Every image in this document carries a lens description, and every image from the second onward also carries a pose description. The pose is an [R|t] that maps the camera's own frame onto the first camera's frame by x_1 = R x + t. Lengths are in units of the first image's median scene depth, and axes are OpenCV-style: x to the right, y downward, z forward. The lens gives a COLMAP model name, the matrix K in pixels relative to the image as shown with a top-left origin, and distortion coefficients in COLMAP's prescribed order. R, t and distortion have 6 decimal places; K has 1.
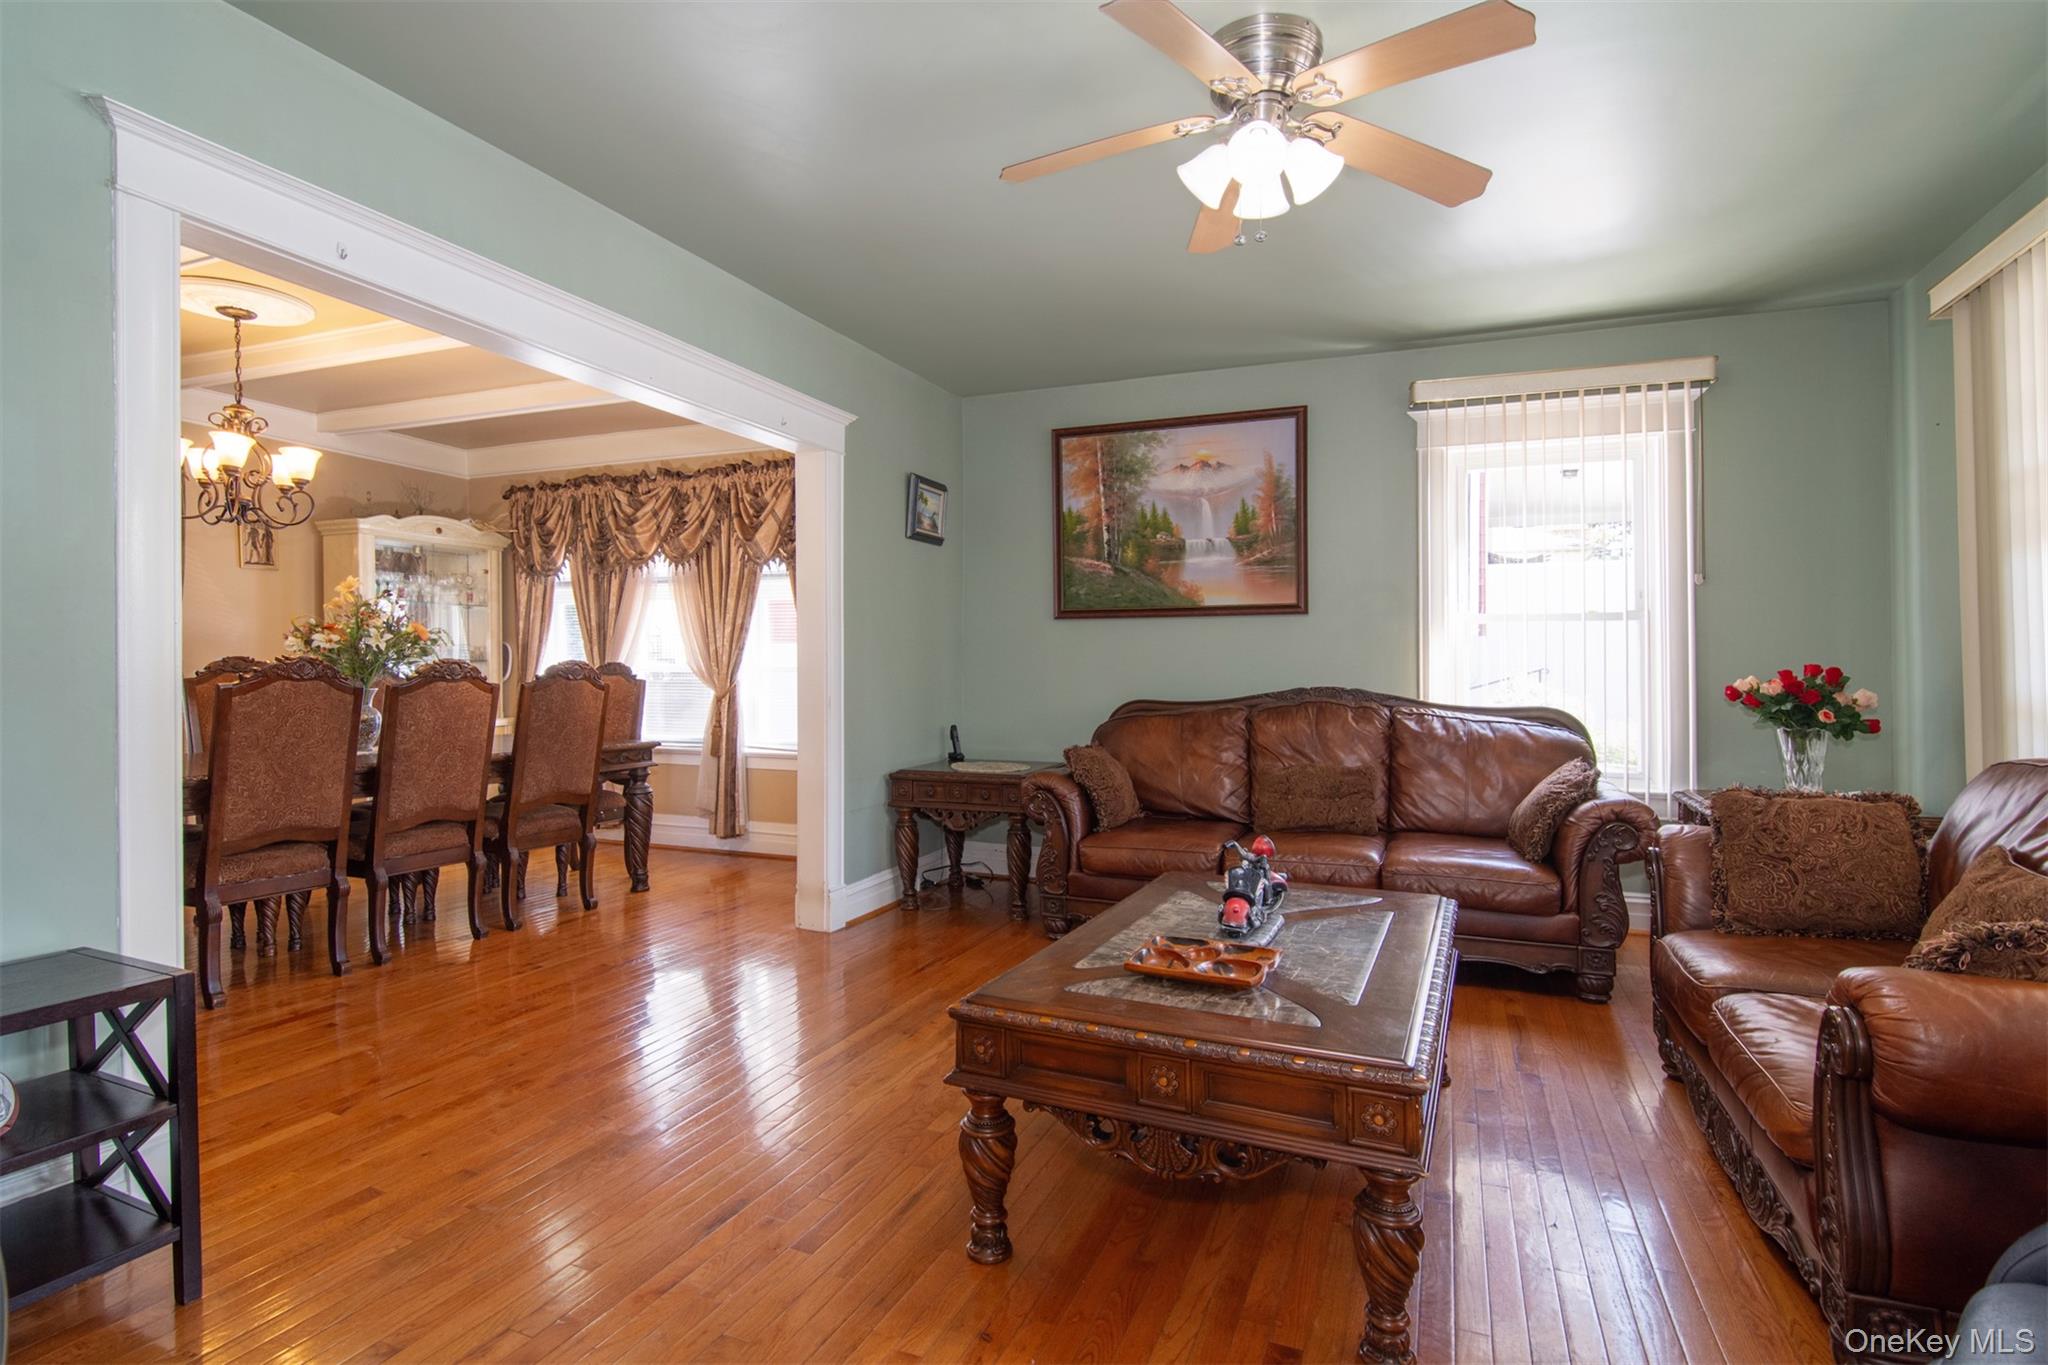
lens RADIAL K [[1028.2, 0, 1019.6], [0, 1028.2, 678.9], [0, 0, 1]] dist [0.002464, -0.019793]
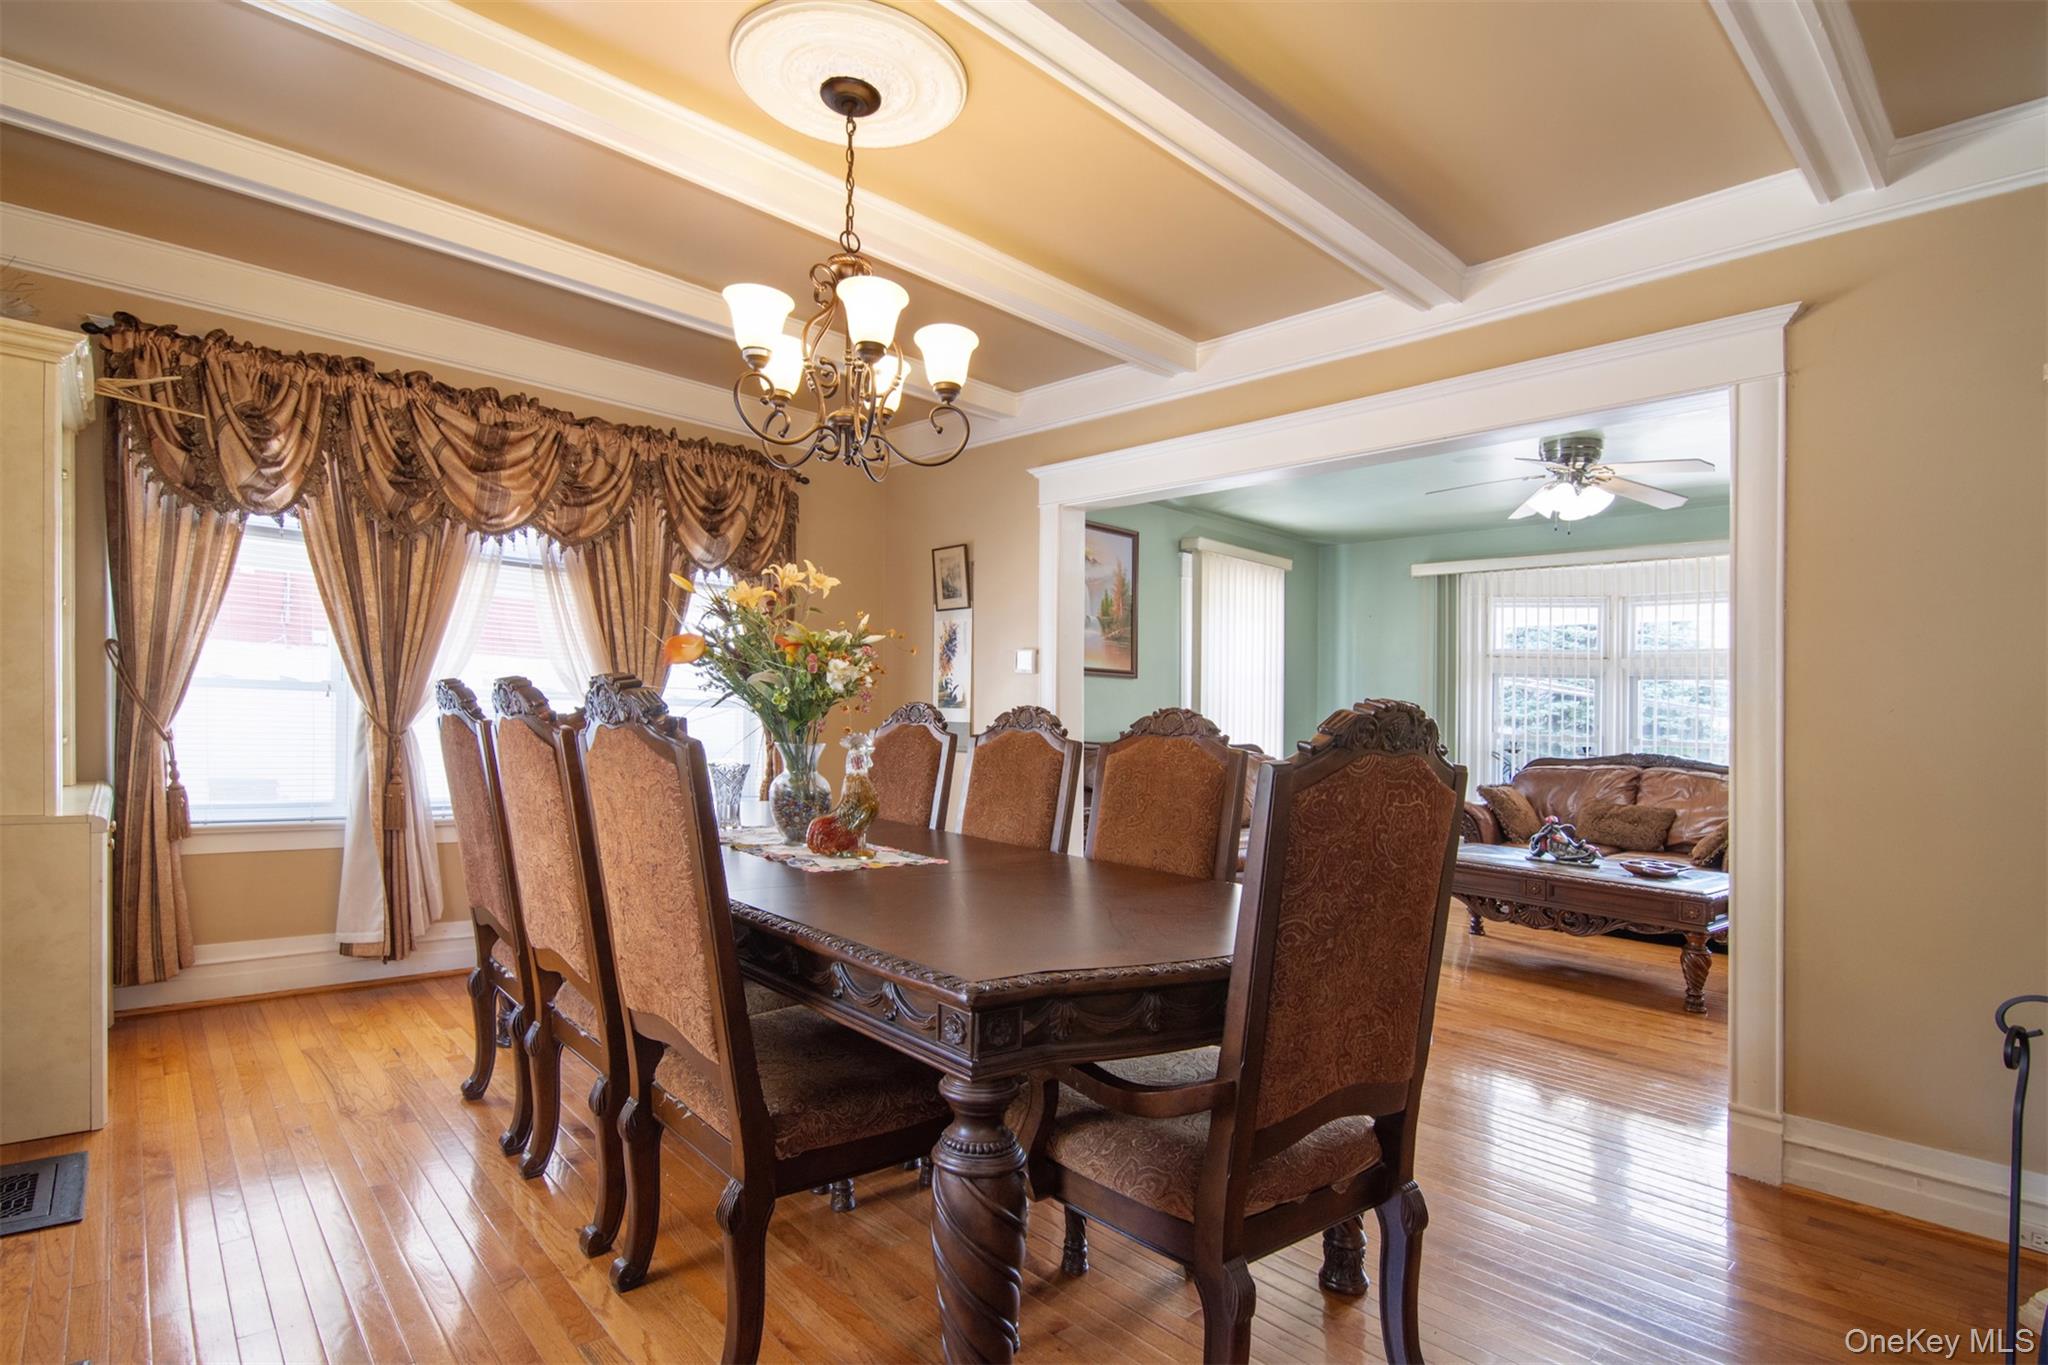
lens RADIAL K [[1007.9, 0, 1022.4], [0, 1007.9, 667.7], [0, 0, 1]] dist [0.000615, -0.019770]
pose [[0.426866, 0.060108, 0.902315, -0.828662], [-0.026384, 0.998192, -0.054013, 0.000127], [-0.903930, -0.000751, 0.427680, 0.439998]]
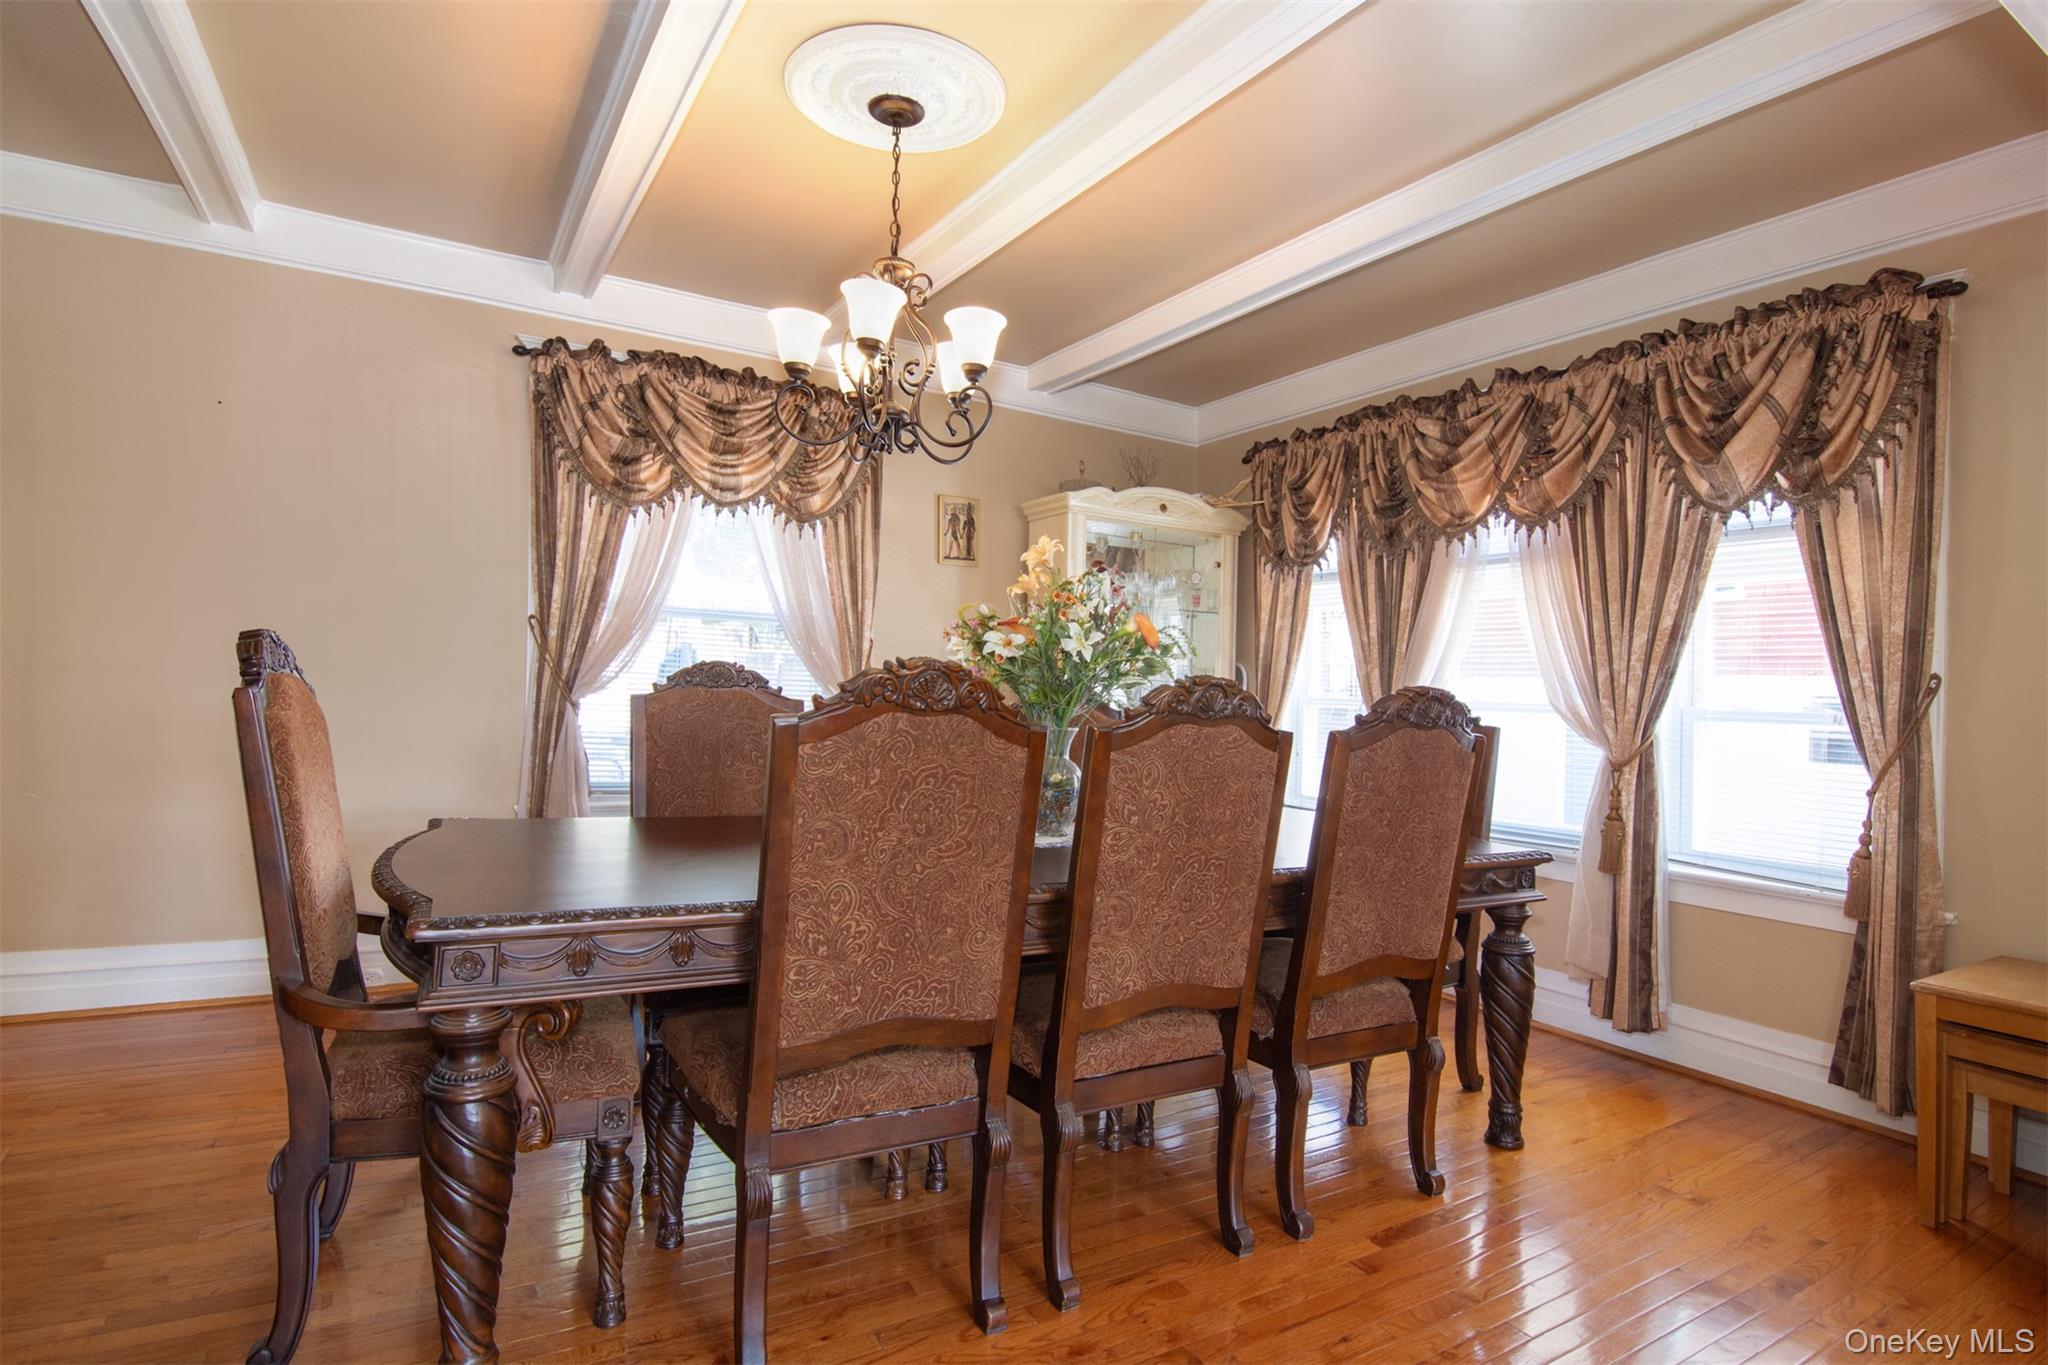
lens RADIAL K [[1028.2, 0, 1019.6], [0, 1028.2, 678.9], [0, 0, 1]] dist [0.002464, -0.019793]
pose [[0.808795, 0.014058, -0.587923, -0.231830], [-0.035369, 0.999067, -0.024768, -0.002303], [0.587026, 0.040826, 0.808538, 0.379529]]
